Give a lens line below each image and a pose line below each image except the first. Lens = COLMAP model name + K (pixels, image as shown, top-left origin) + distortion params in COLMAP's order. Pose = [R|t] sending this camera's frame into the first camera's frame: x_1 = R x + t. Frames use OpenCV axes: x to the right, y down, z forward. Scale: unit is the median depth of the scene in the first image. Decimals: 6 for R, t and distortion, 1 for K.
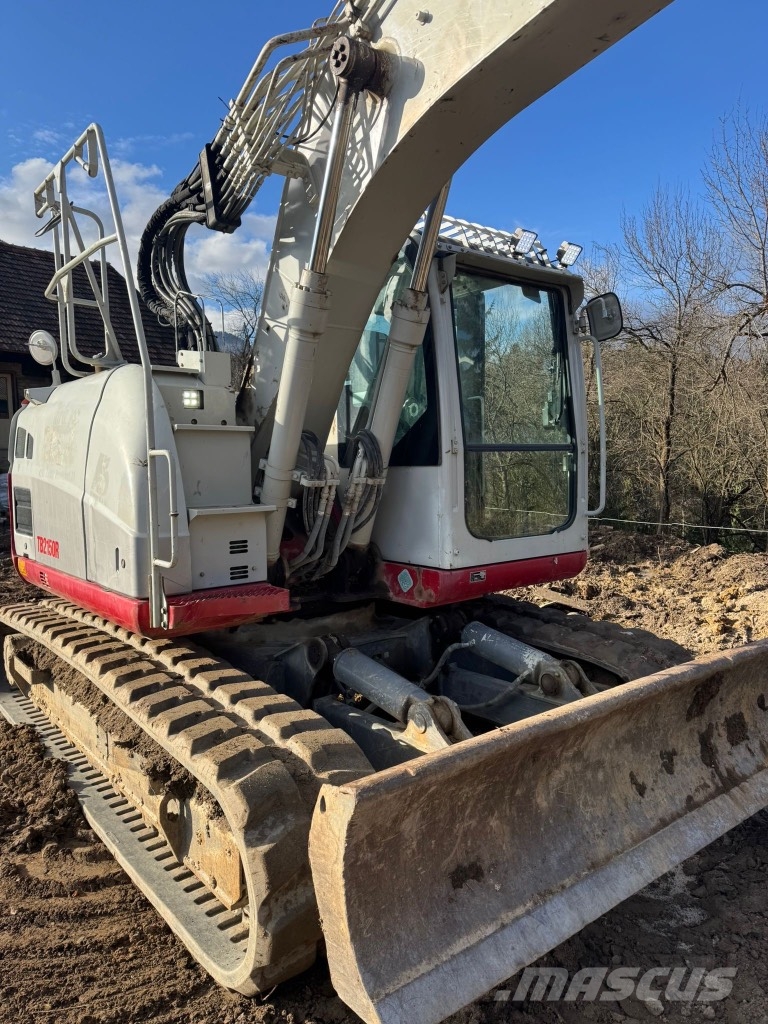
lens RADIAL K [[727.5, 0, 335.2], [0, 727.5, 506.2], [0, 0, 1]] dist [0.051375, -0.000704]
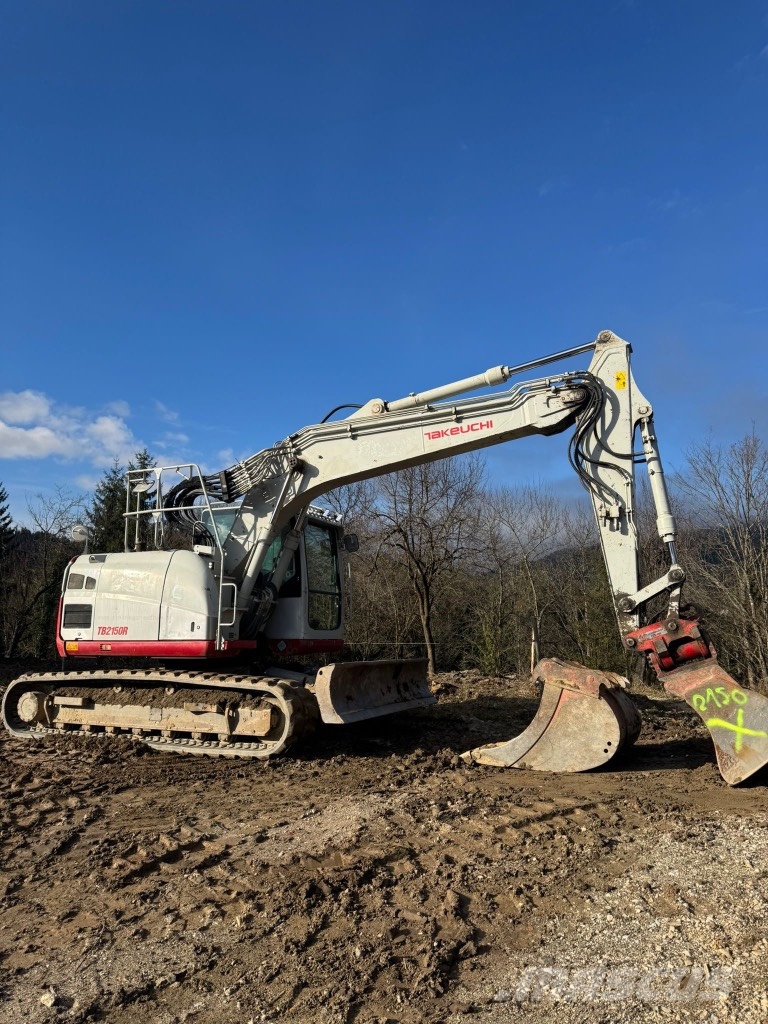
lens RADIAL K [[723.5, 0, 382.3], [0, 723.5, 514.8], [0, 0, 1]] dist [0.062161, -0.108735]
pose [[0.860552, 0.097373, 0.499969, -0.963771], [0.006381, 0.979420, -0.201733, 0.184052], [-0.509322, 0.176792, 0.842220, -1.421405]]
